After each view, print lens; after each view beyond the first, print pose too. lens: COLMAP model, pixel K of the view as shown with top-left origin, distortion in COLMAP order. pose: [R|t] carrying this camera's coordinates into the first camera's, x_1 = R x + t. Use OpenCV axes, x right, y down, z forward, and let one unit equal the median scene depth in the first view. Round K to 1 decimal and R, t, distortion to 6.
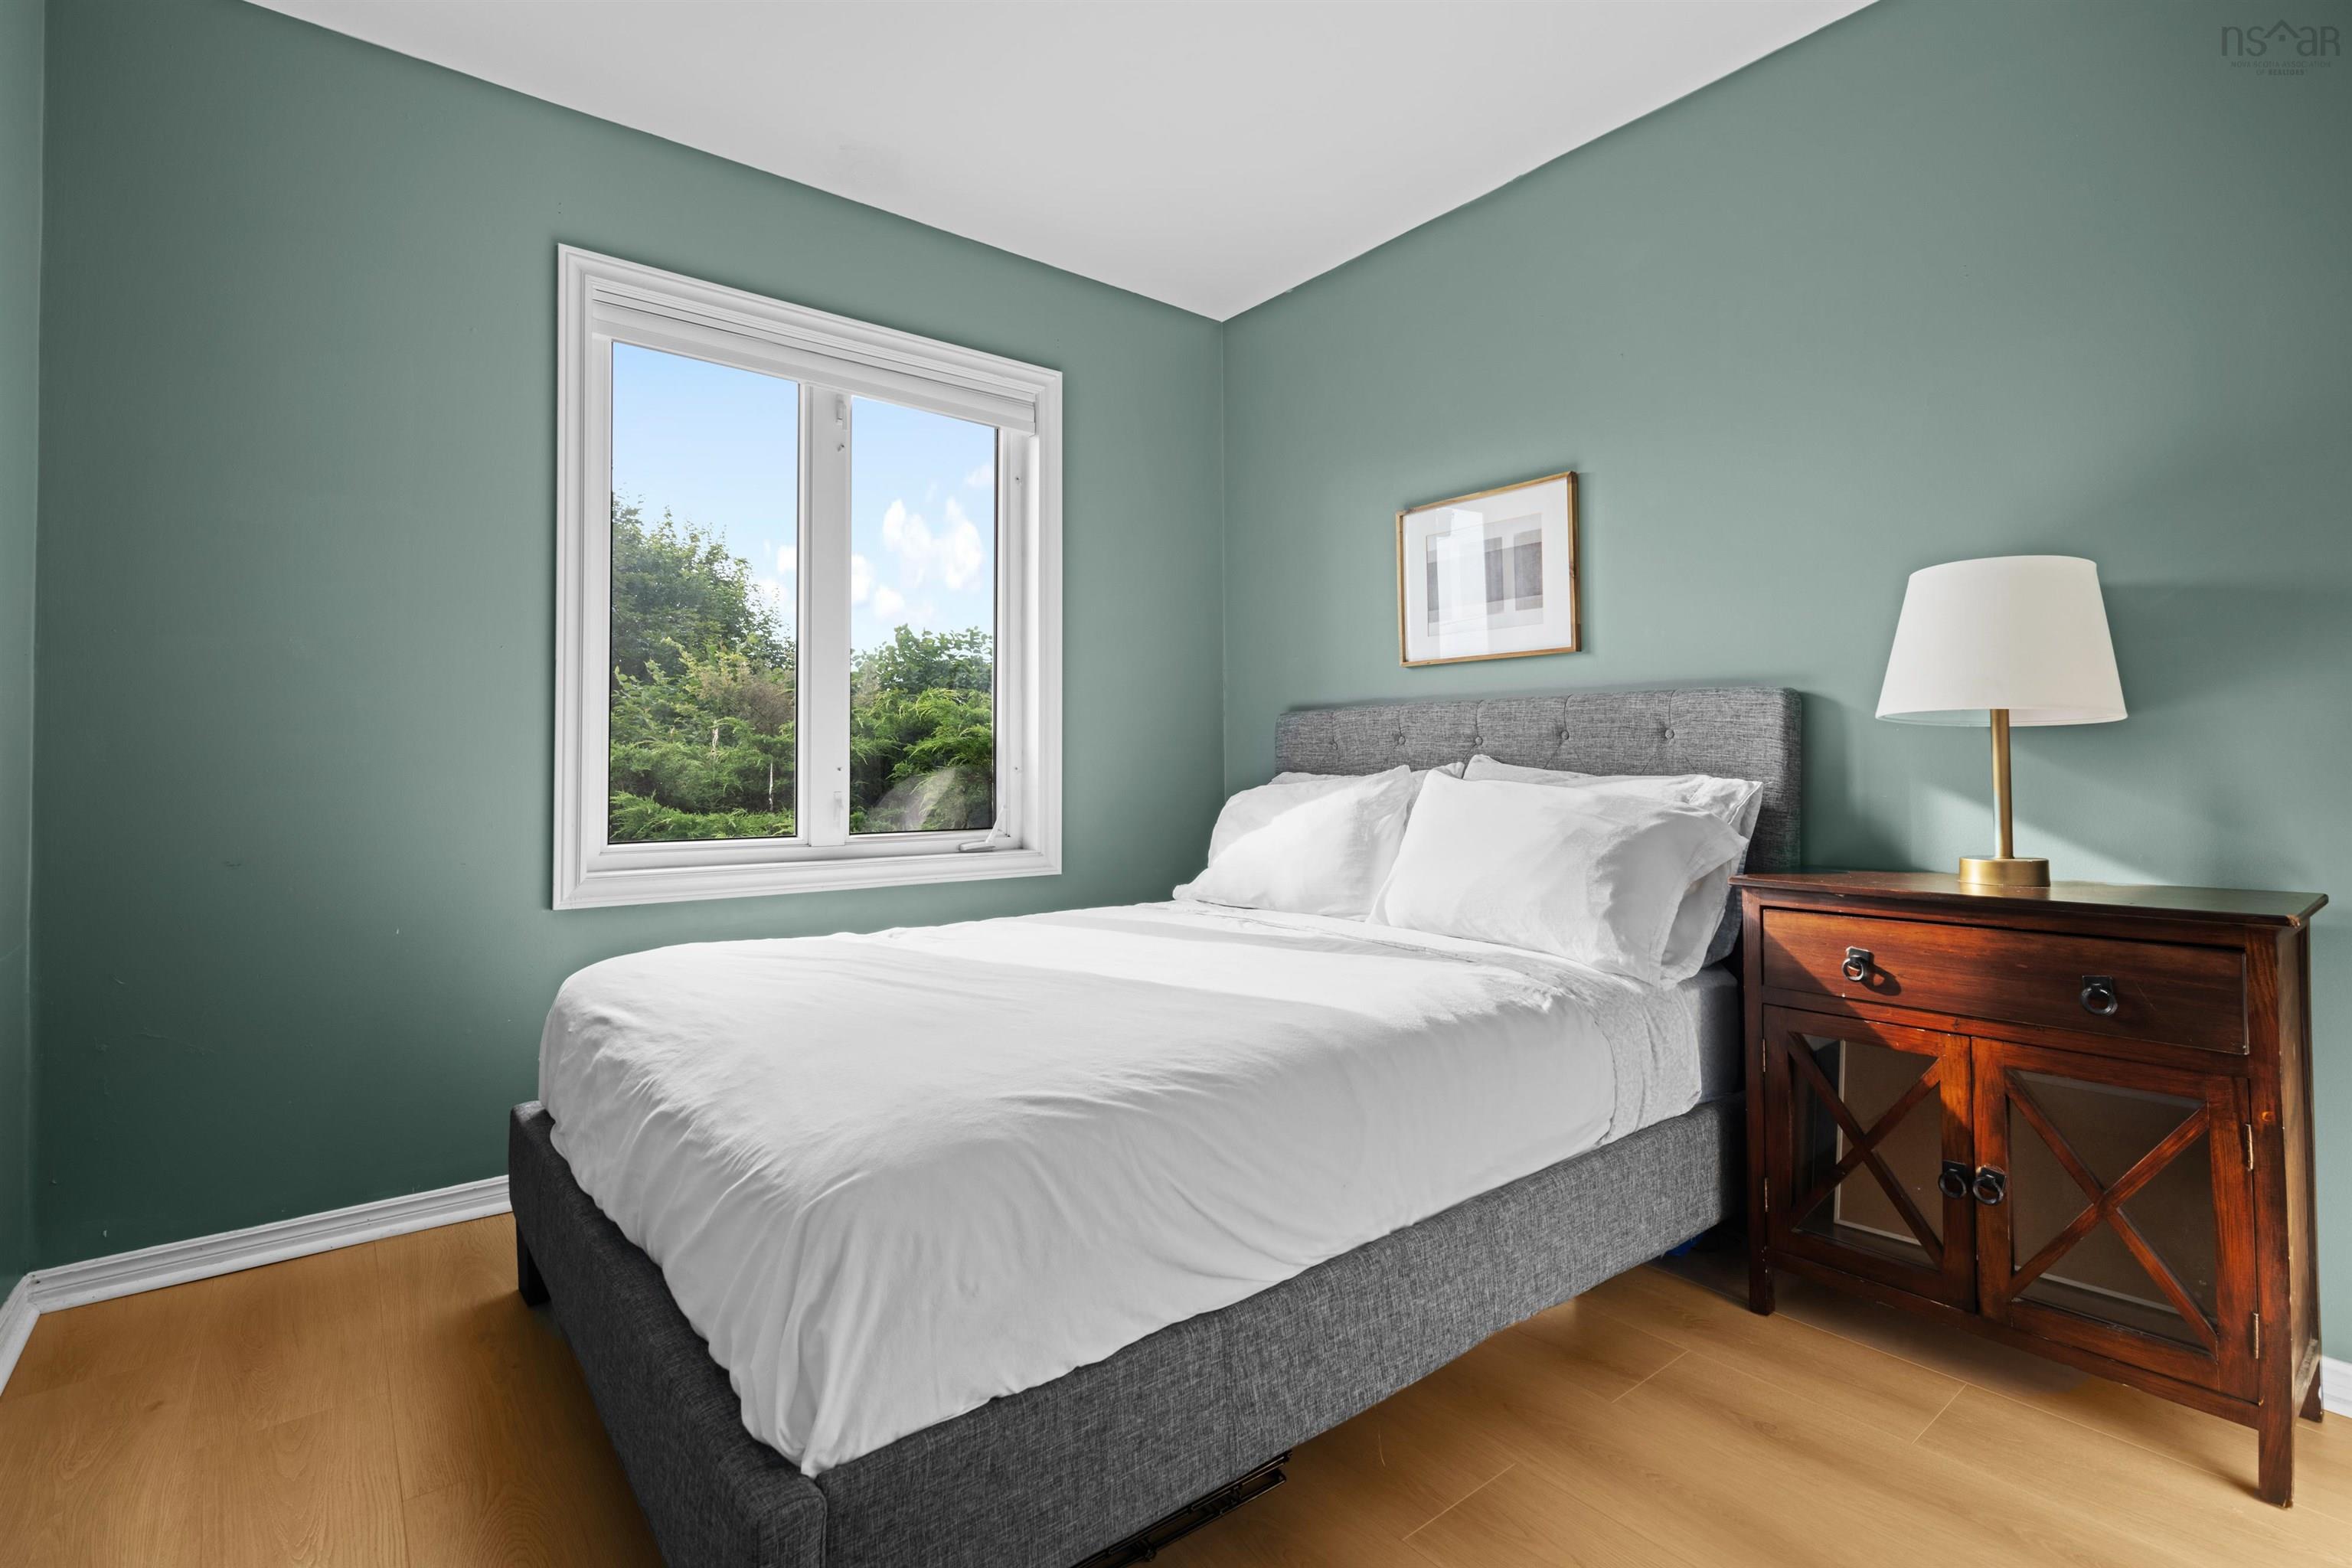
lens RADIAL K [[1055.7, 0, 1175.8], [0, 1055.7, 761.3], [0, 0, 1]] dist [-0.000155, -0.000132]
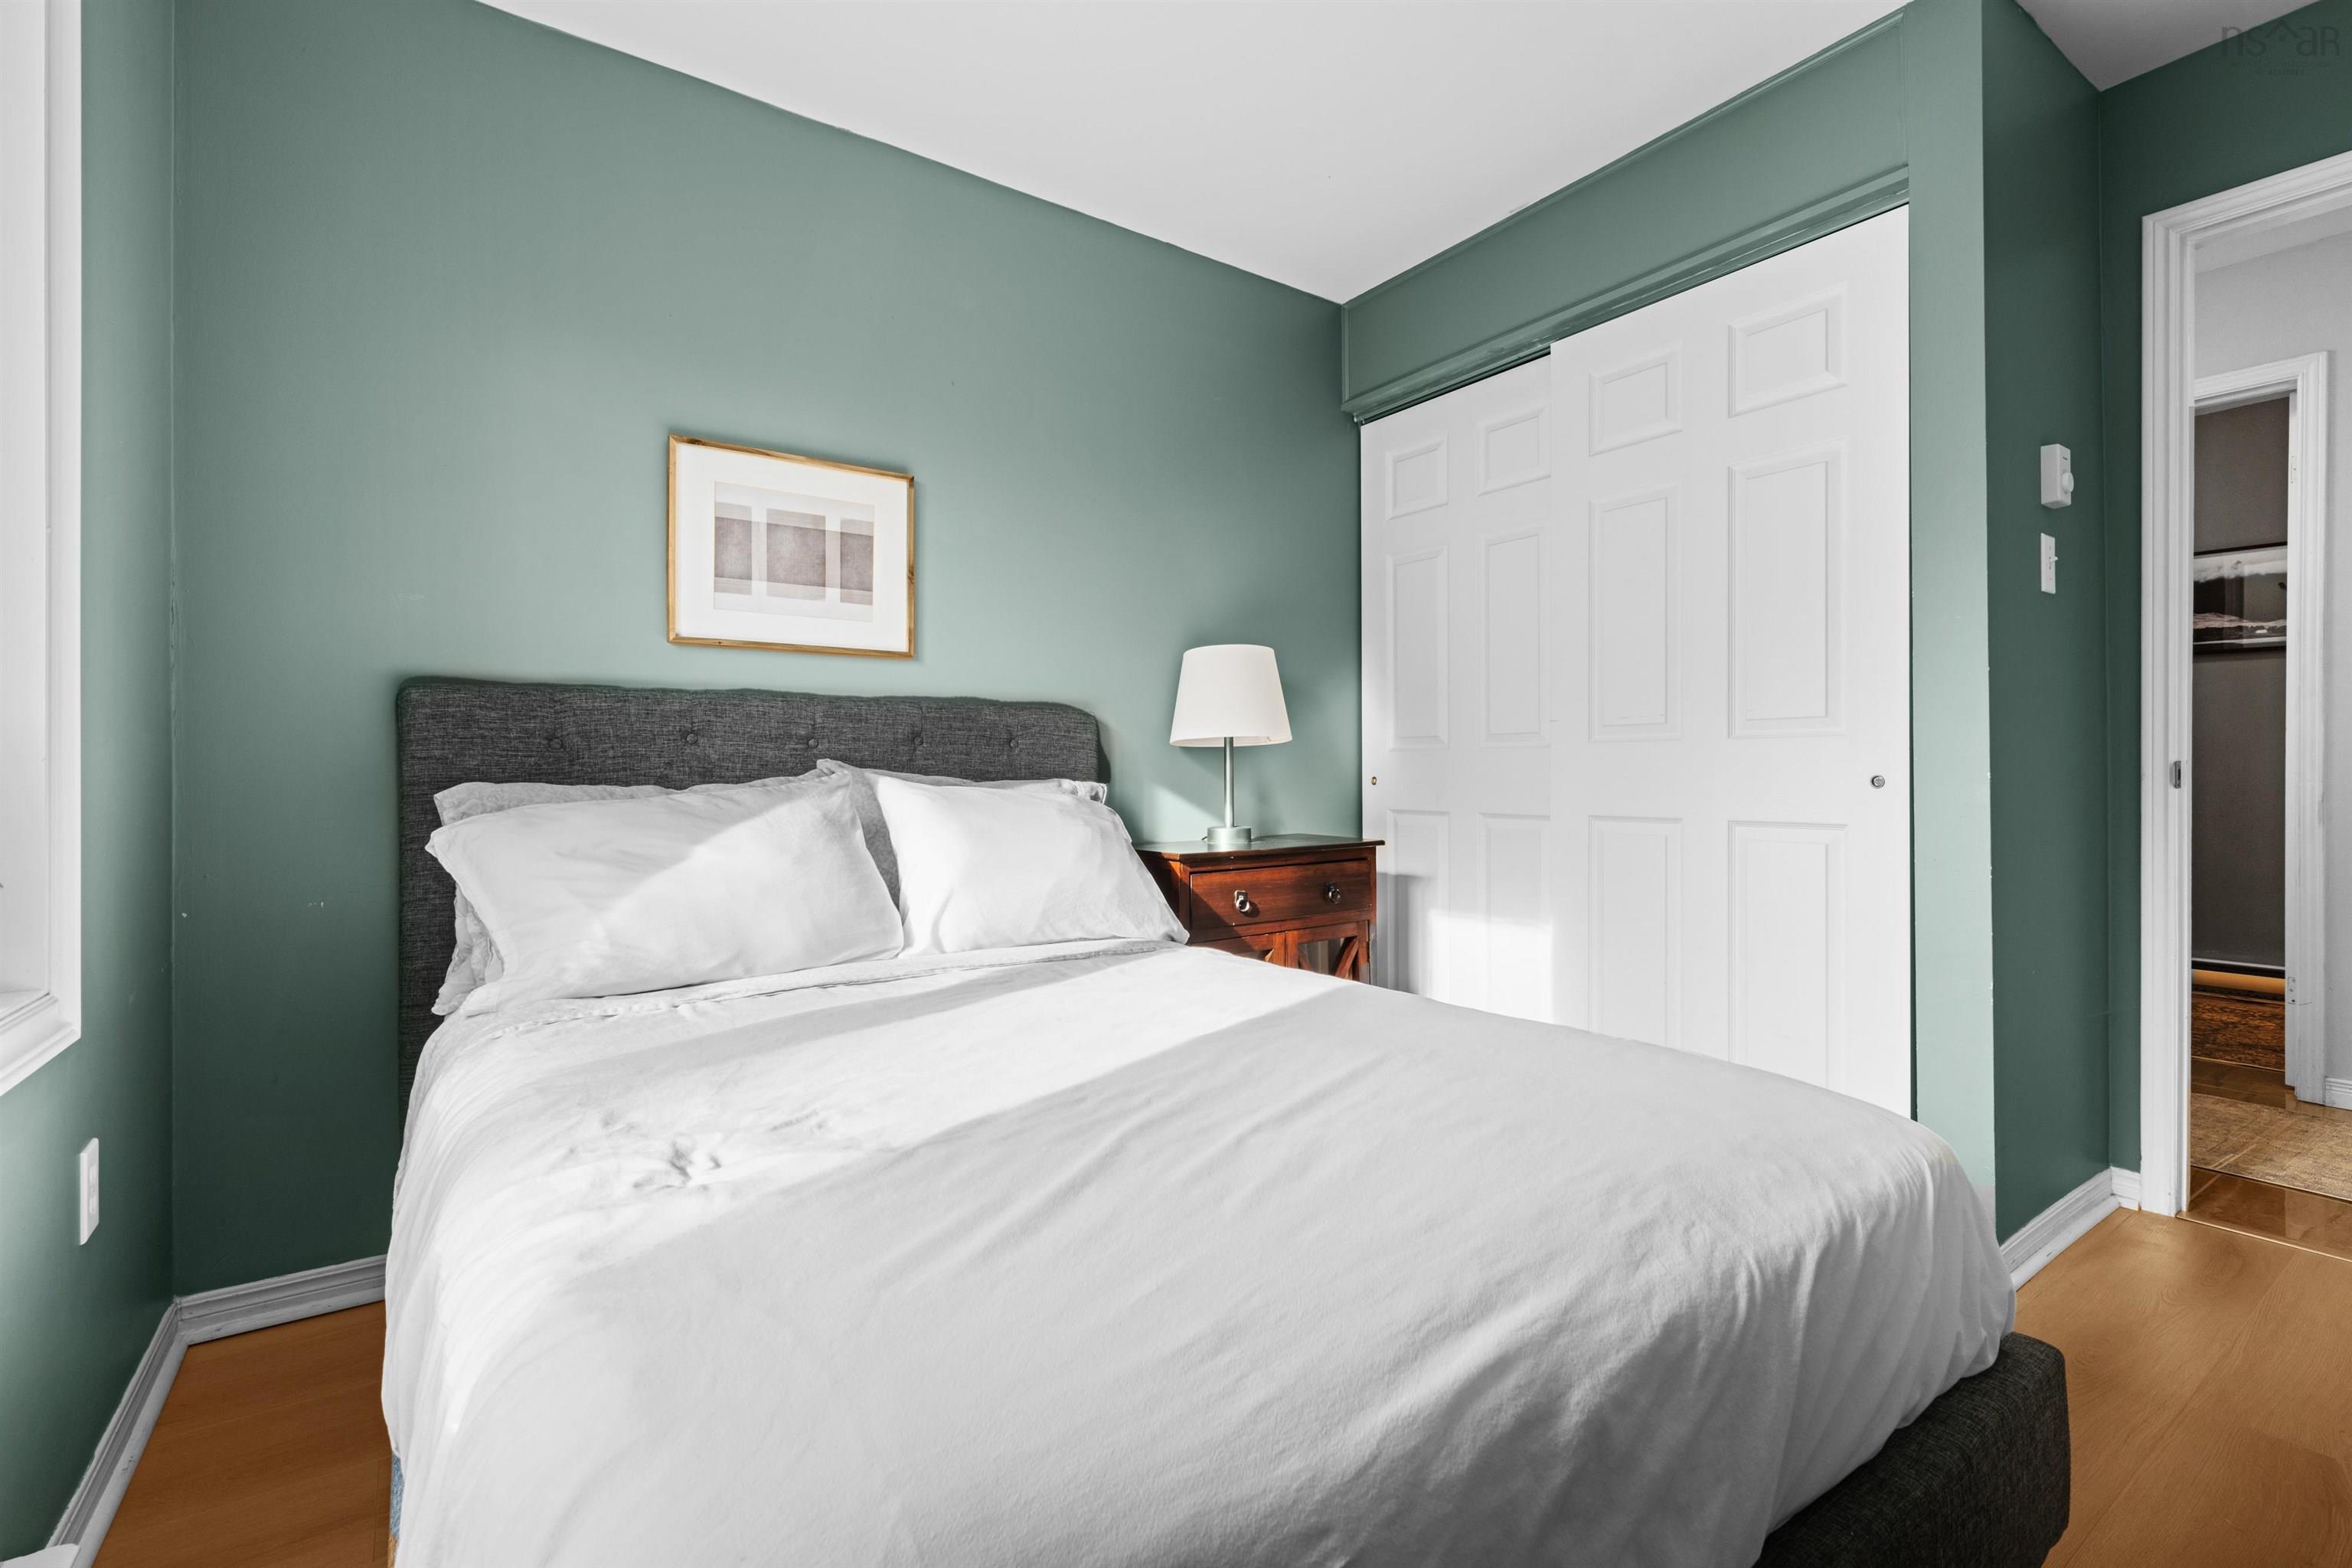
lens RADIAL K [[1055.7, 0, 1174.4], [0, 1055.7, 779.2], [0, 0, 1]] dist [-0.000155, -0.000132]
pose [[0.065326, -0.007733, 0.997834, -0.626832], [-0.002312, 0.999966, 0.007901, 0.003142], [-0.997861, -0.002823, 0.065306, 0.711709]]
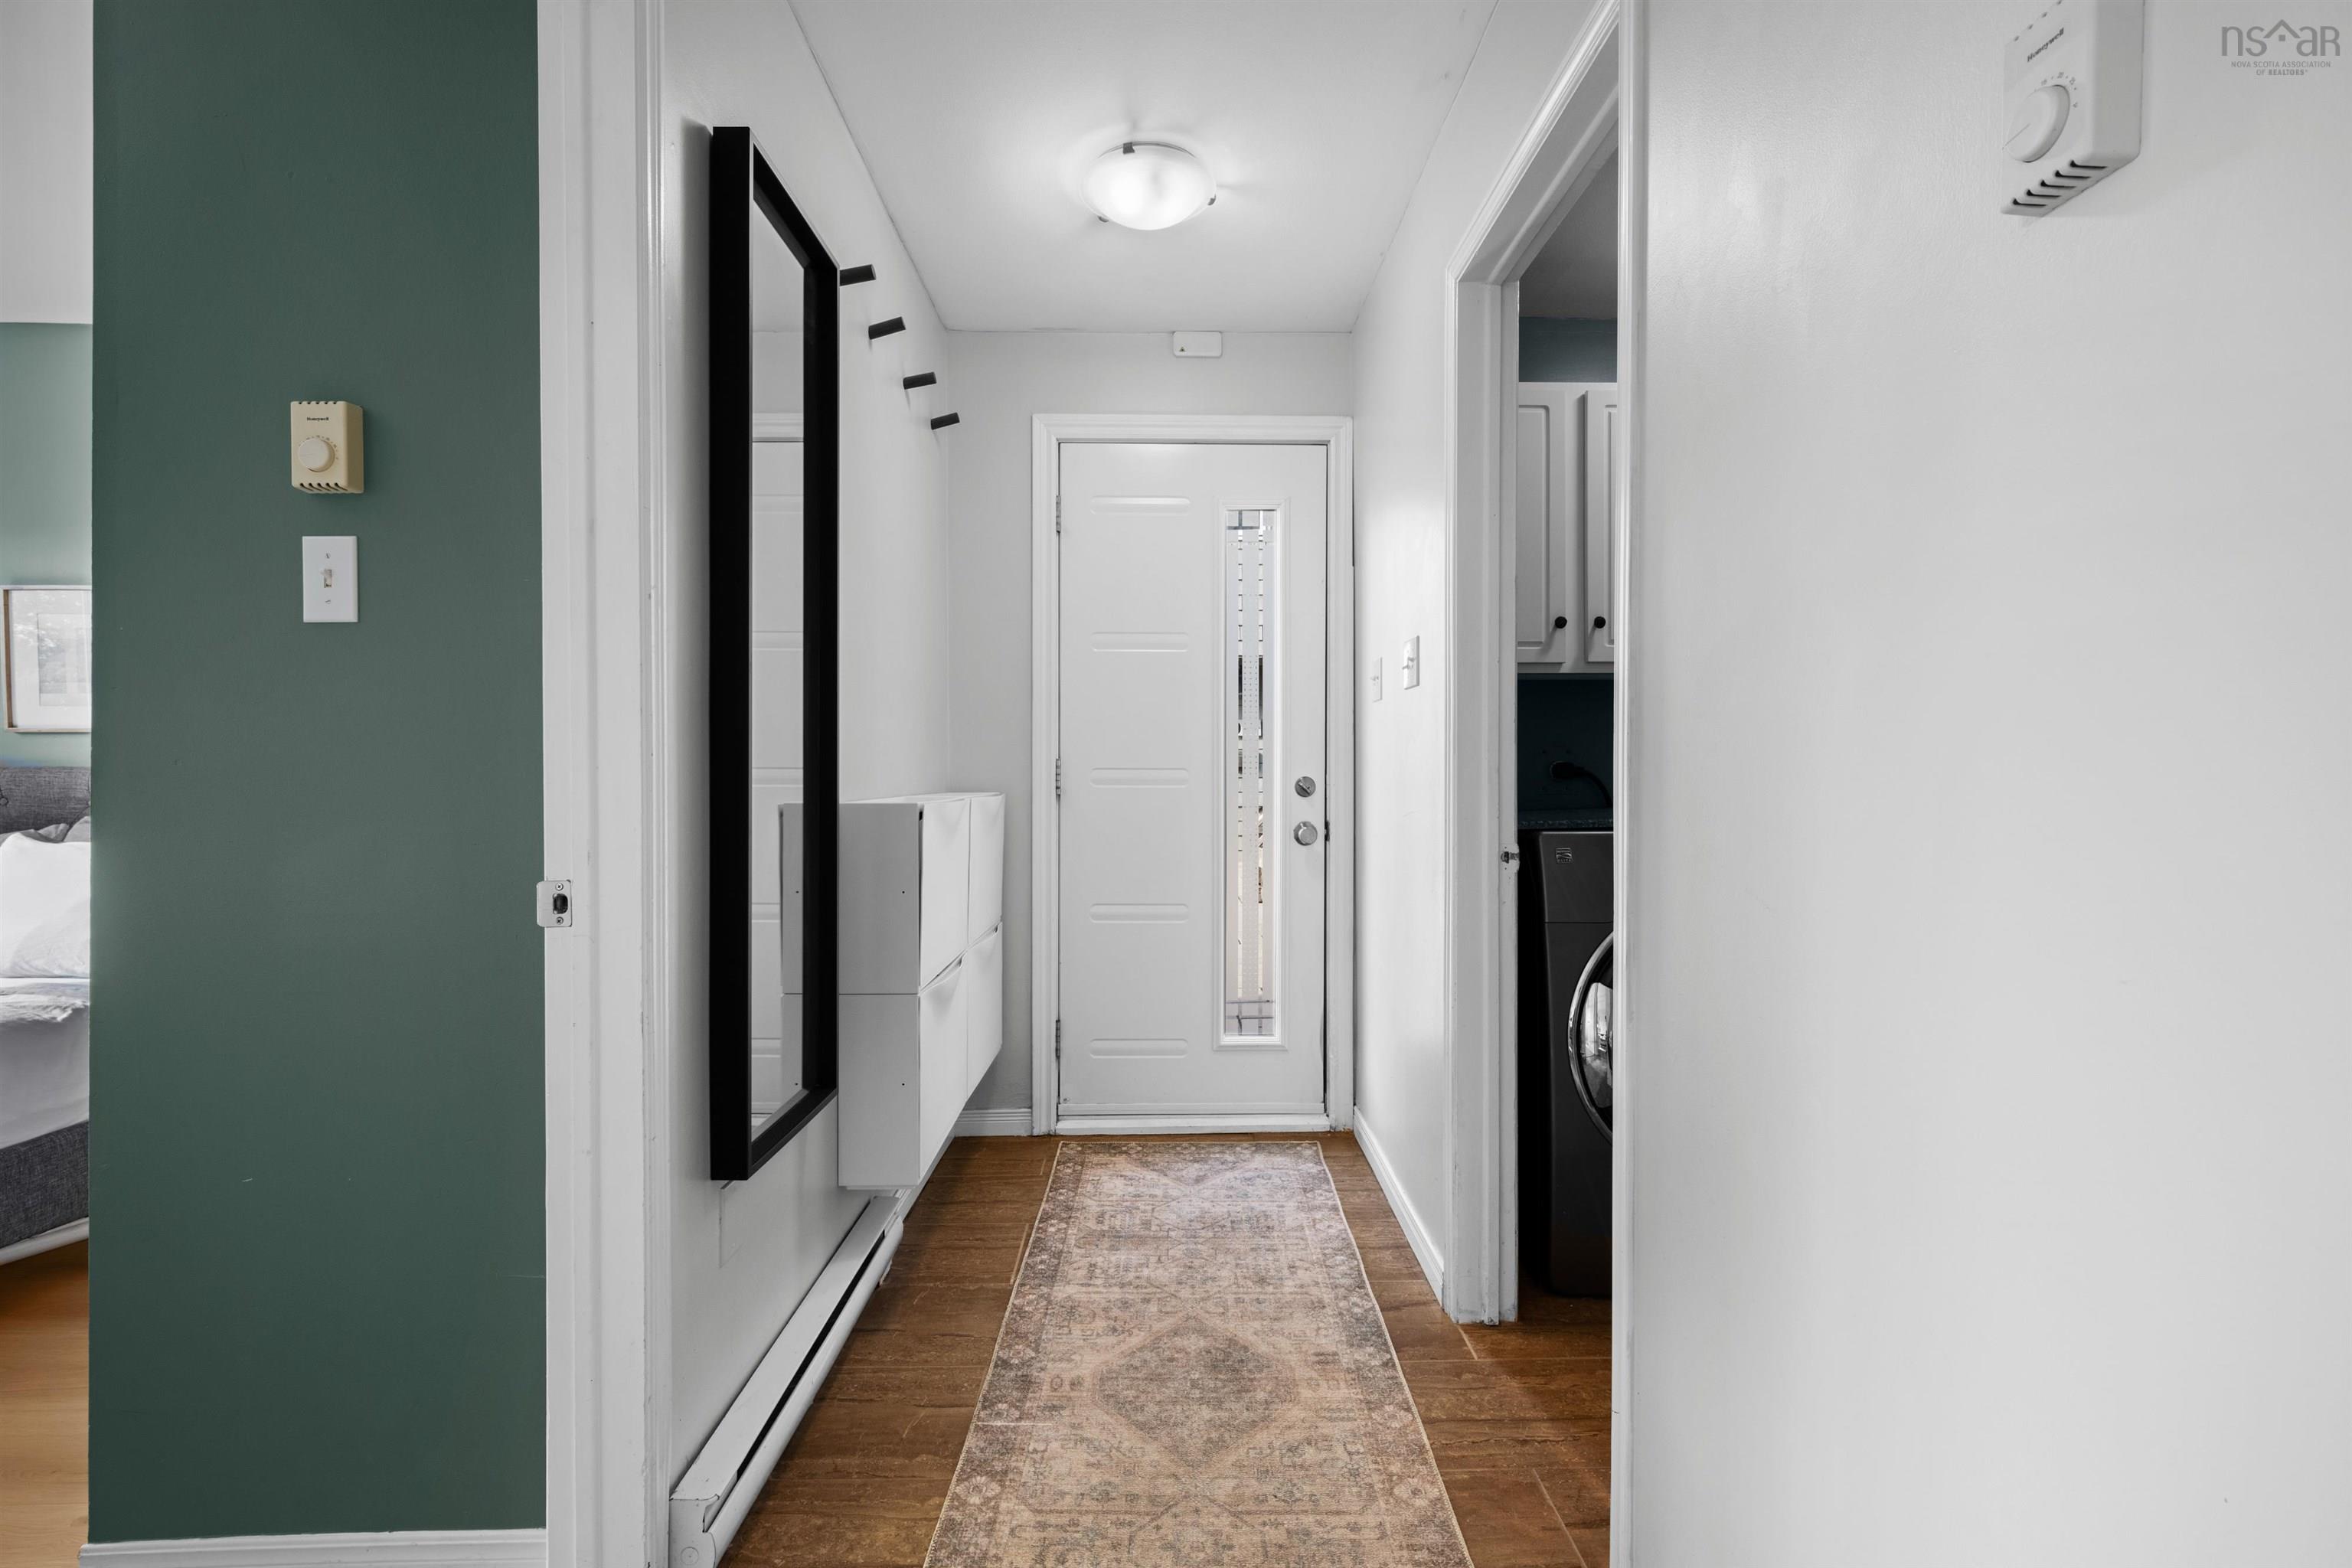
lens RADIAL K [[1055.7, 0, 1168.8], [0, 1055.7, 783.8], [0, 0, 1]] dist [-0.000155, -0.000132]
pose [[0.618933, -0.014753, 0.785305, 0.123705], [0.006738, 0.999887, 0.013473, -0.053356], [-0.785415, -0.003048, 0.618962, -0.679289]]
